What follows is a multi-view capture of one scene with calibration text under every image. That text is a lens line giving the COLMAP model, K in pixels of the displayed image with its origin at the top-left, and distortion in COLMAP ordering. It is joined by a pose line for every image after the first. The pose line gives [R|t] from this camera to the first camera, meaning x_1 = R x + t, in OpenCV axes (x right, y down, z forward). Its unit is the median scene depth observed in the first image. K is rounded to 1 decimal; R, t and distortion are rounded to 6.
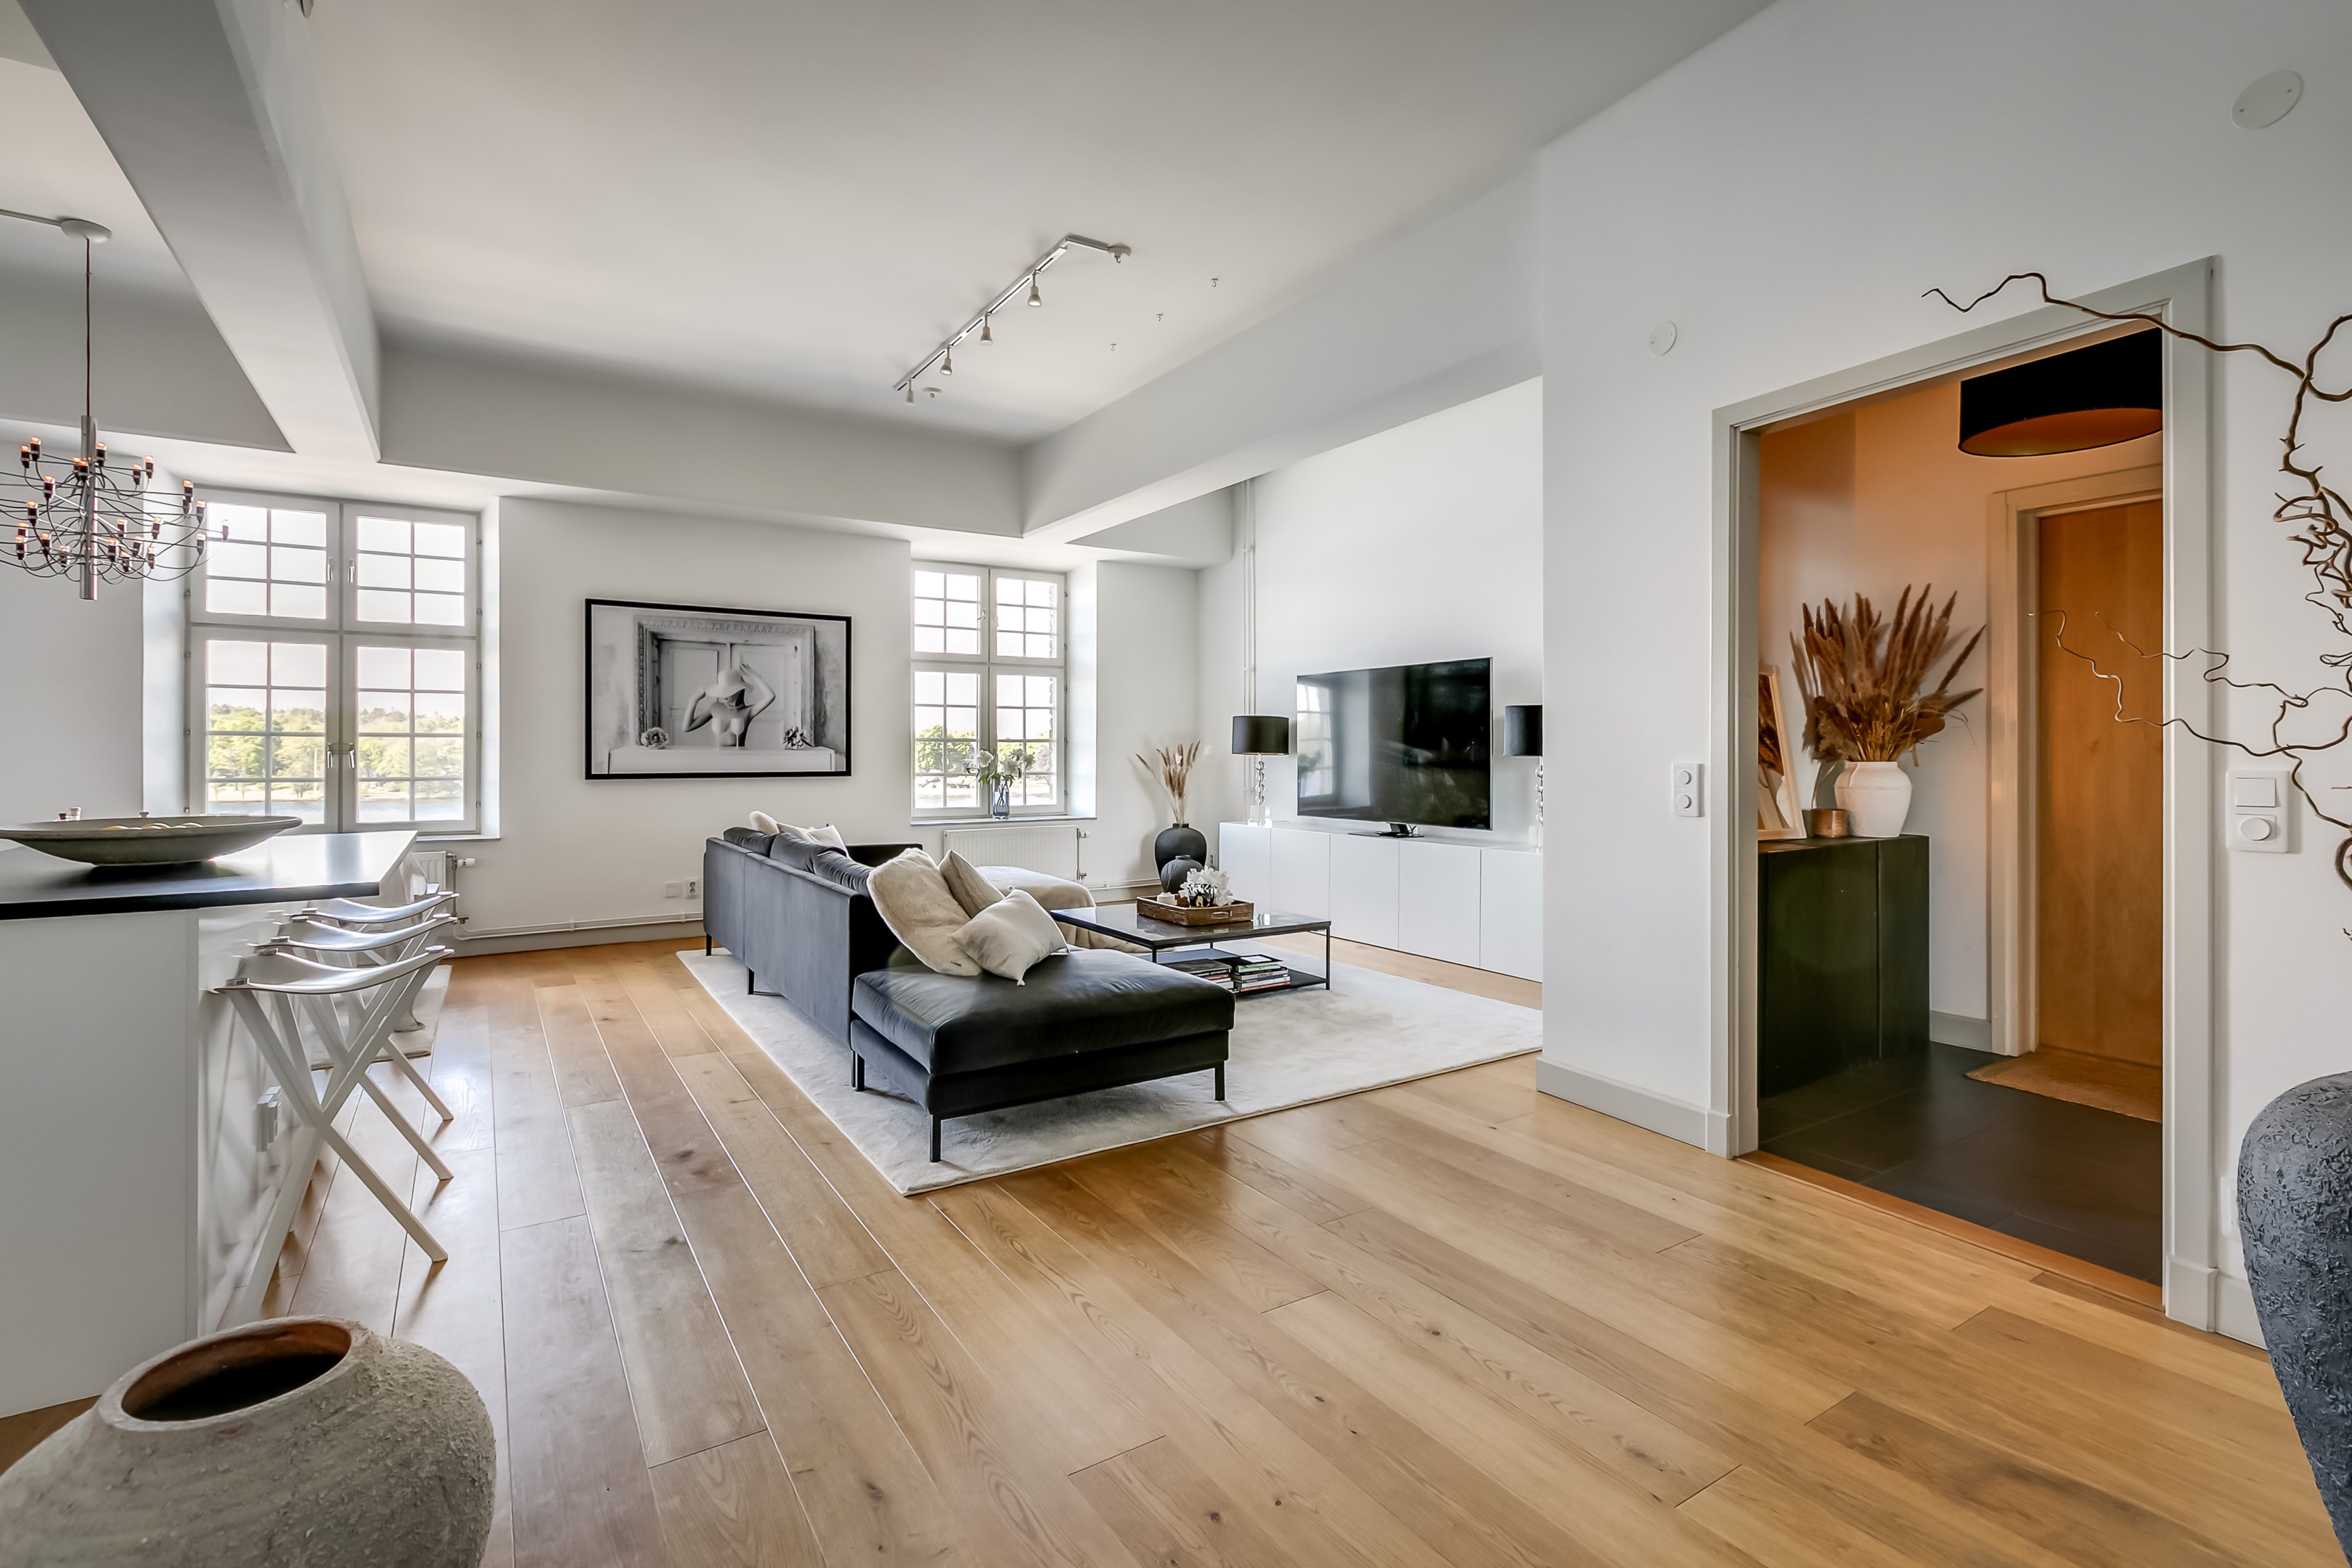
lens RADIAL K [[1088.9, 0, 1172.2], [0, 1088.9, 751.2], [0, 0, 1]] dist [0.003170, -0.003803]
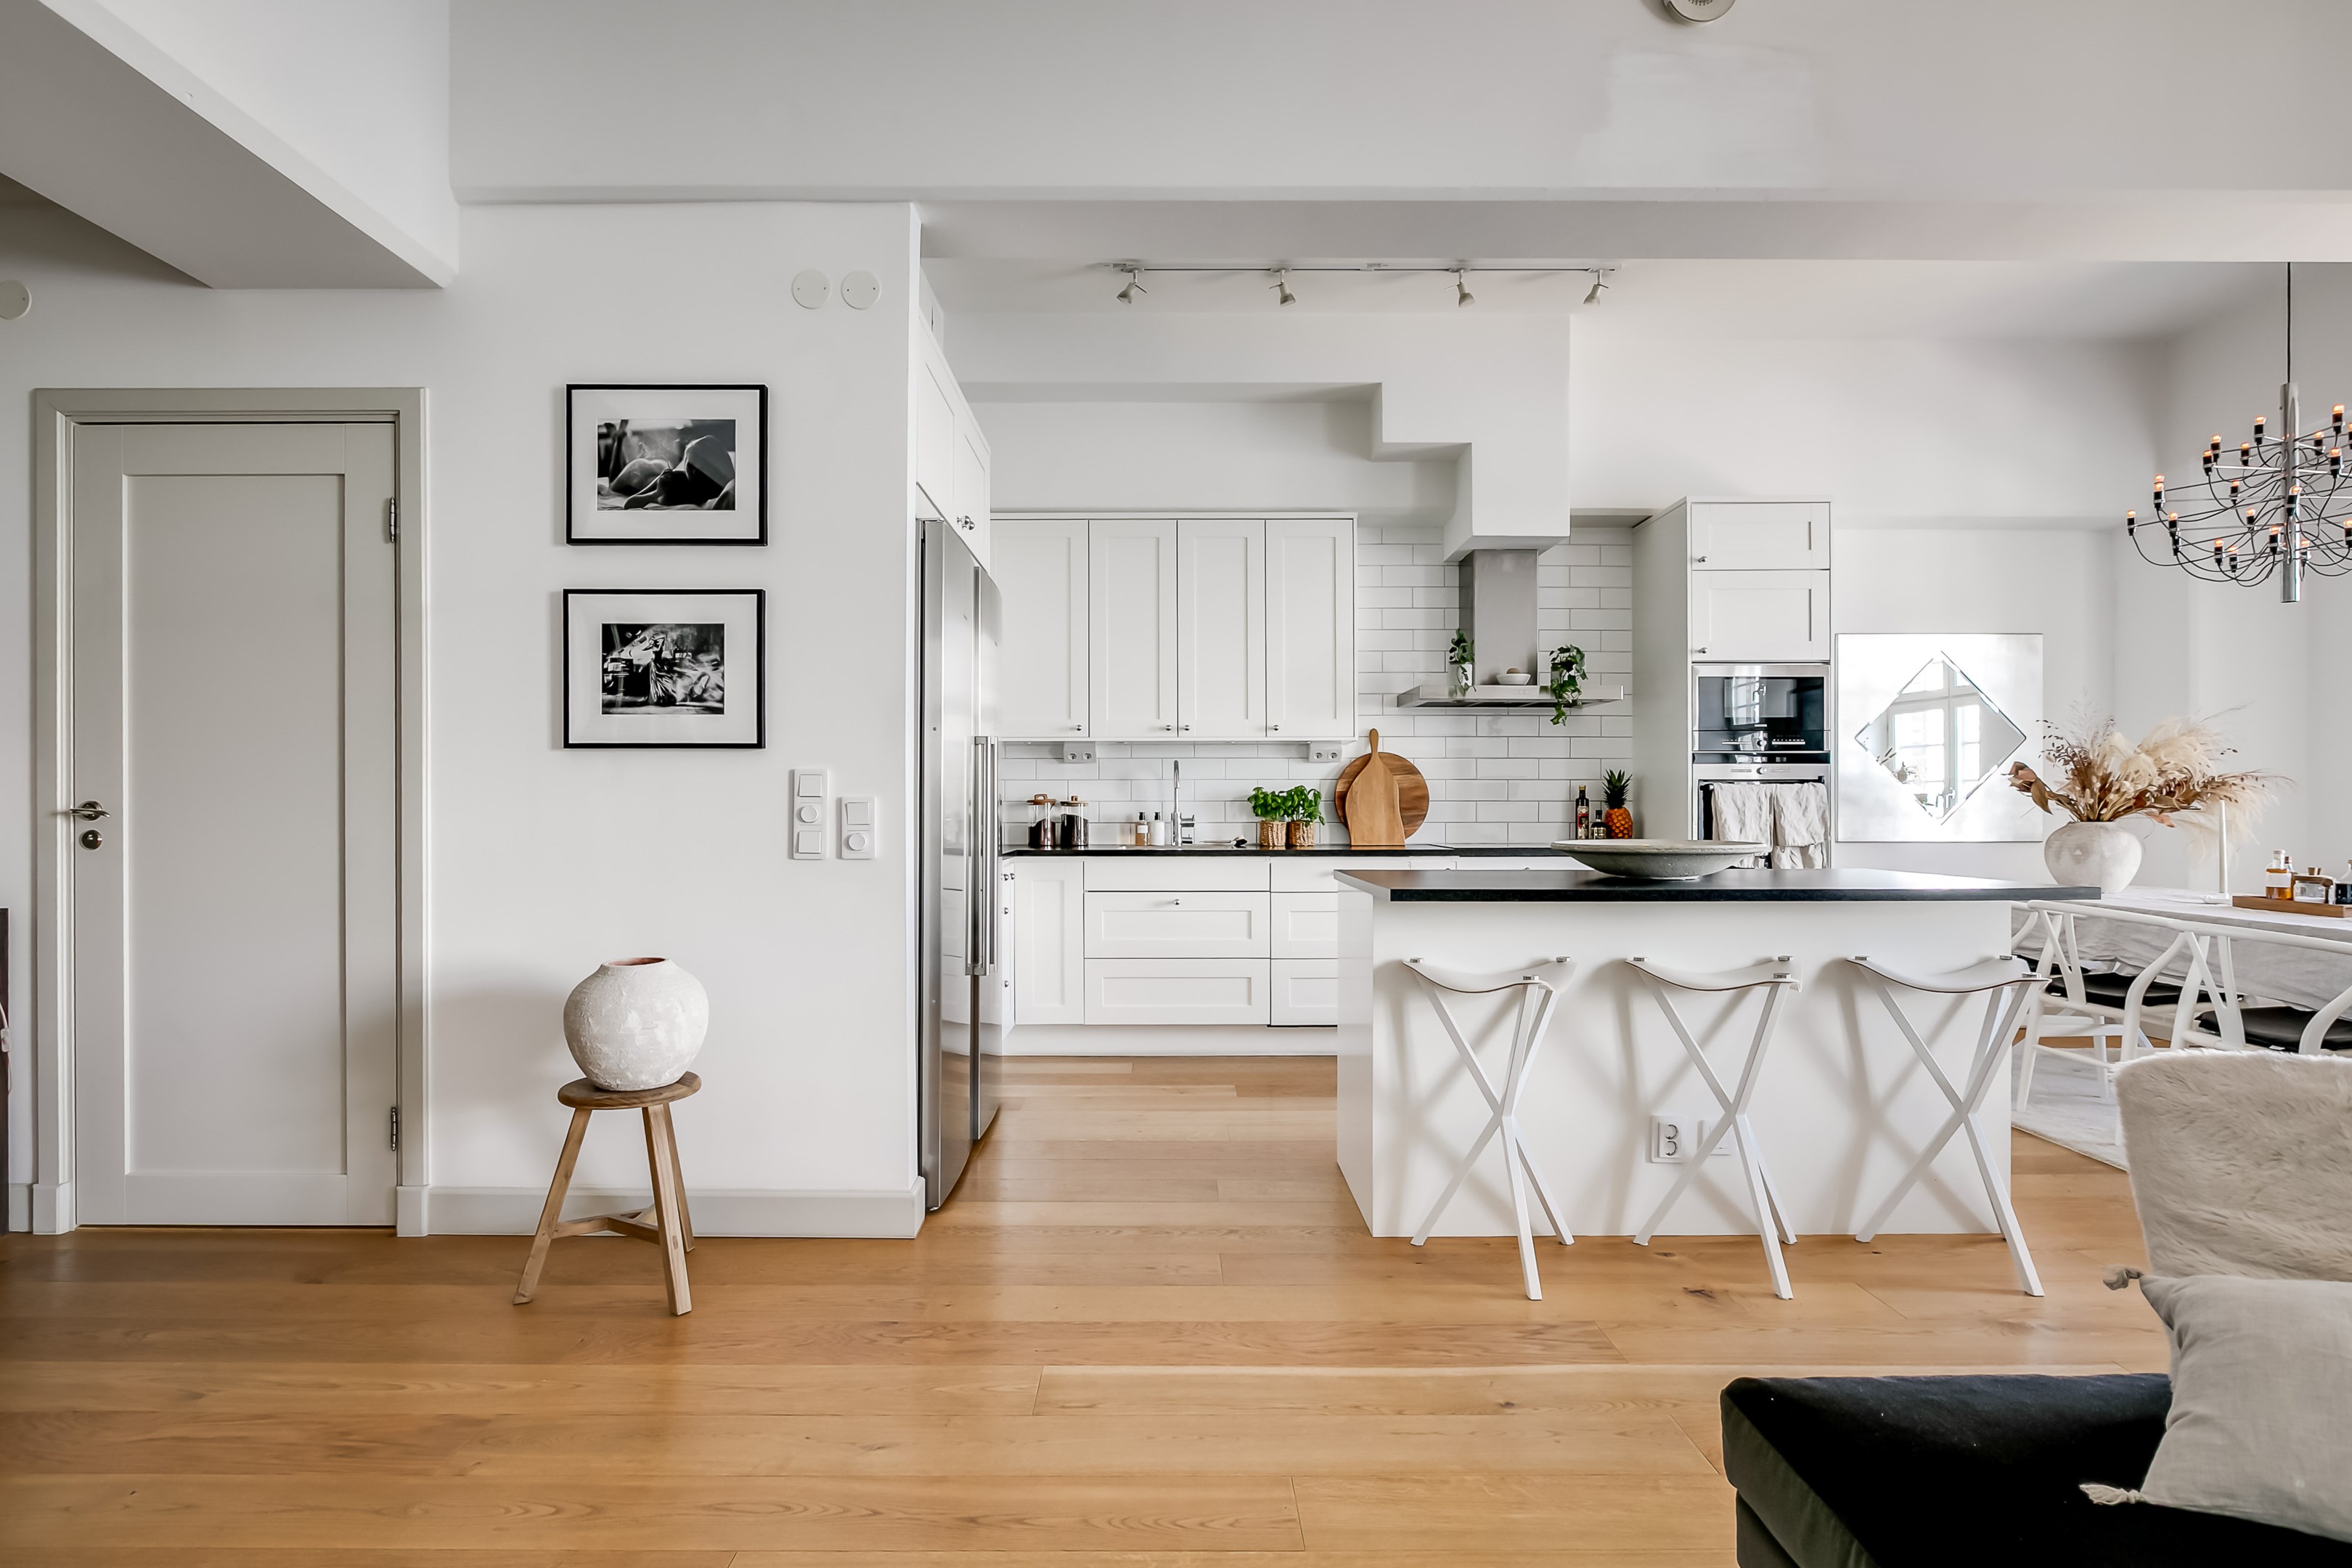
lens RADIAL K [[1154.6, 0, 1173.9], [0, 1154.6, 810.4], [0, 0, 1]] dist [-0.006540, 0.002843]
pose [[-0.537252, 0.004386, -0.843411, 0.149751], [0.003021, 0.999990, 0.003276, 0.010904], [0.843417, -0.000788, -0.537259, 0.527673]]
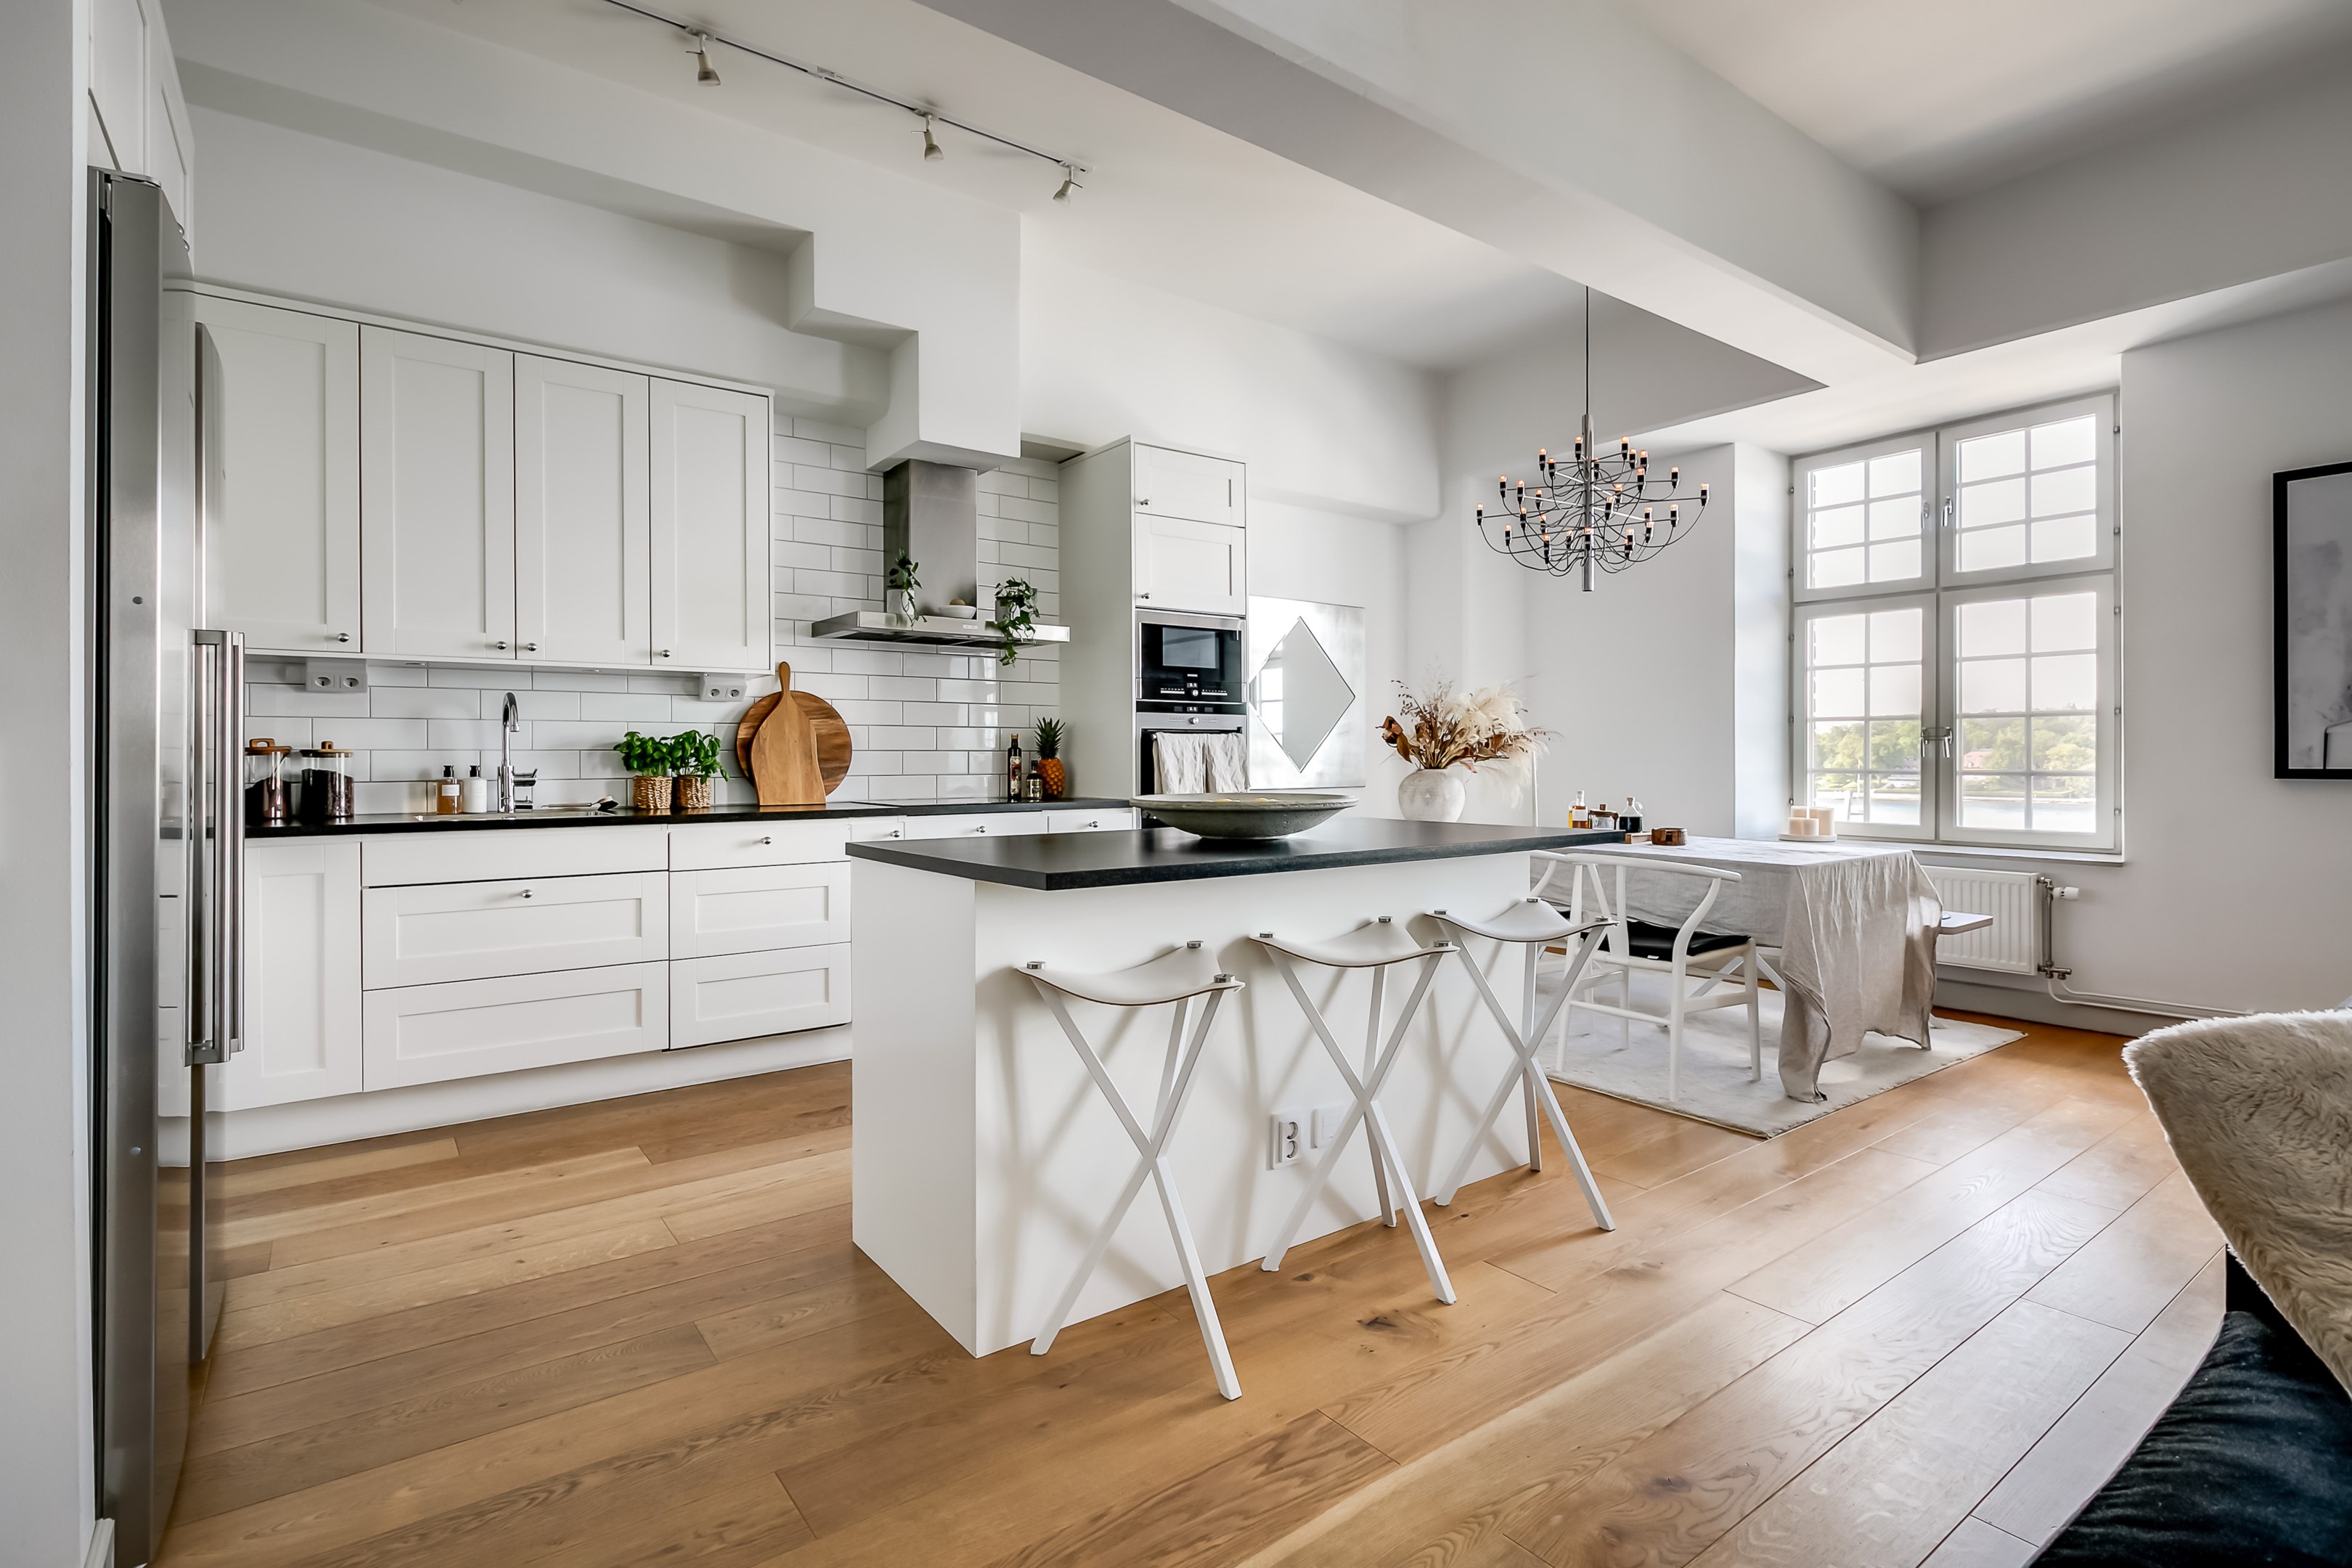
lens RADIAL K [[1125.7, 0, 1174.1], [0, 1125.7, 760.1], [0, 0, 1]] dist [0.000712, -0.001938]
pose [[0.065236, 0.003827, -0.997863, 0.037085], [0.004412, 0.999982, 0.004123, 0.011362], [0.997860, -0.004671, 0.065218, 0.375730]]
